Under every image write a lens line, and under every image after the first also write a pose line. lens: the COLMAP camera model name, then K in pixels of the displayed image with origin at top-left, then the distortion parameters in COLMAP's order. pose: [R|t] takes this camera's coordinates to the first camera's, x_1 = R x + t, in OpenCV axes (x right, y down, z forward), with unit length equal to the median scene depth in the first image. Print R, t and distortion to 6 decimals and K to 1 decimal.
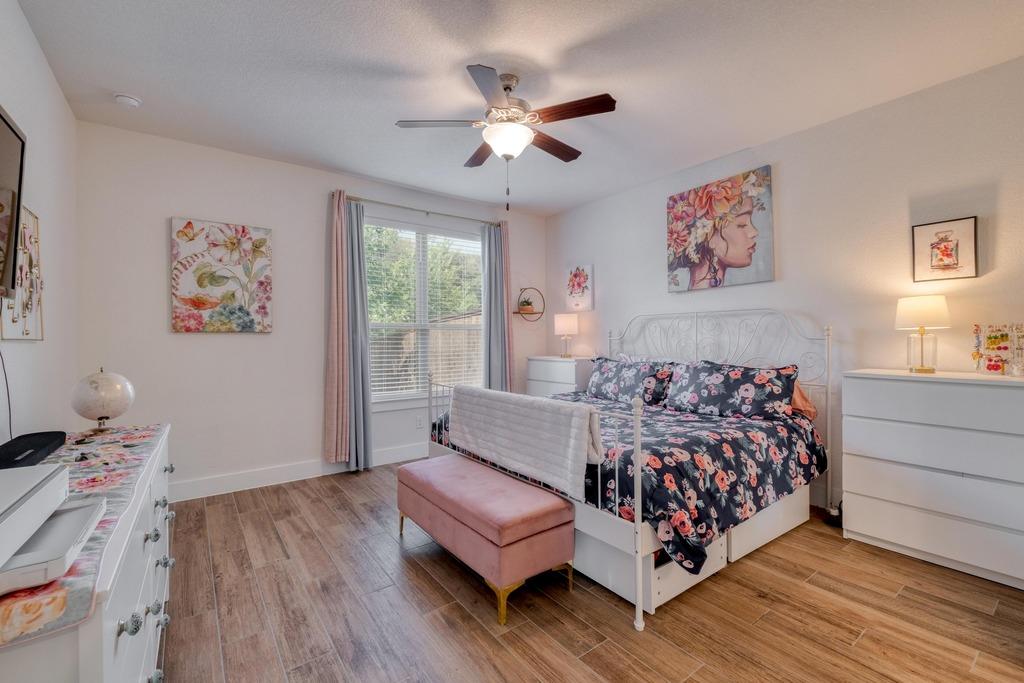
lens RADIAL K [[441.6, 0, 517.0], [0, 441.6, 336.3], [0, 0, 1]] dist [0.003525, -0.003727]
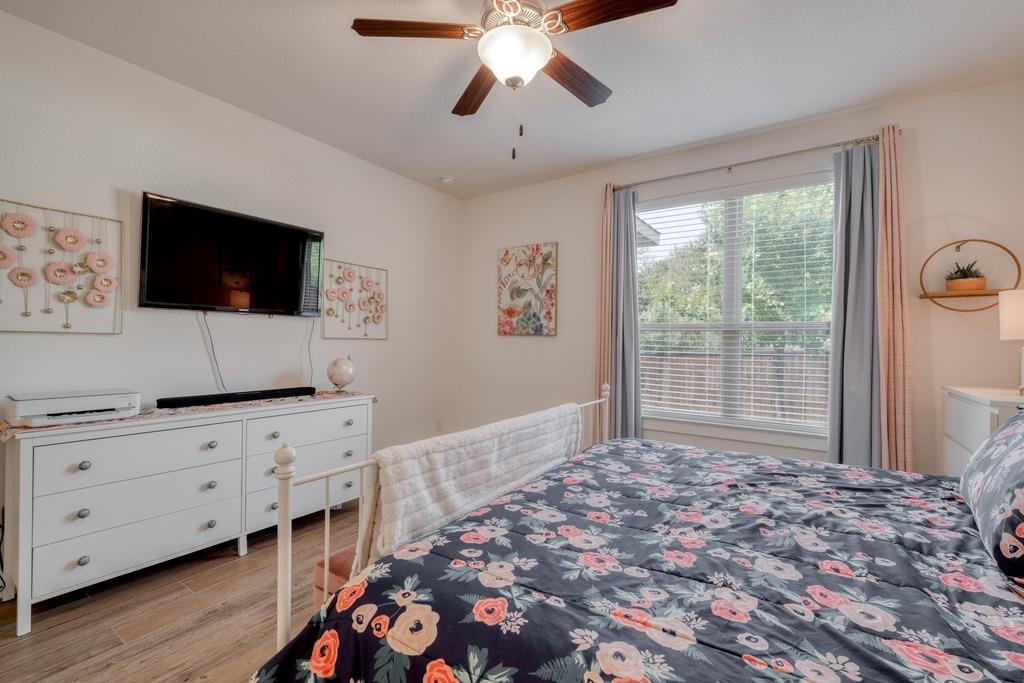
lens RADIAL K [[441.6, 0, 514.8], [0, 441.6, 336.0], [0, 0, 1]] dist [0.003525, -0.003727]
pose [[0.317829, -0.001102, -0.948147, 0.469860], [-0.011376, 0.999923, -0.004976, -0.000553], [0.948080, 0.012368, 0.317792, 0.573936]]
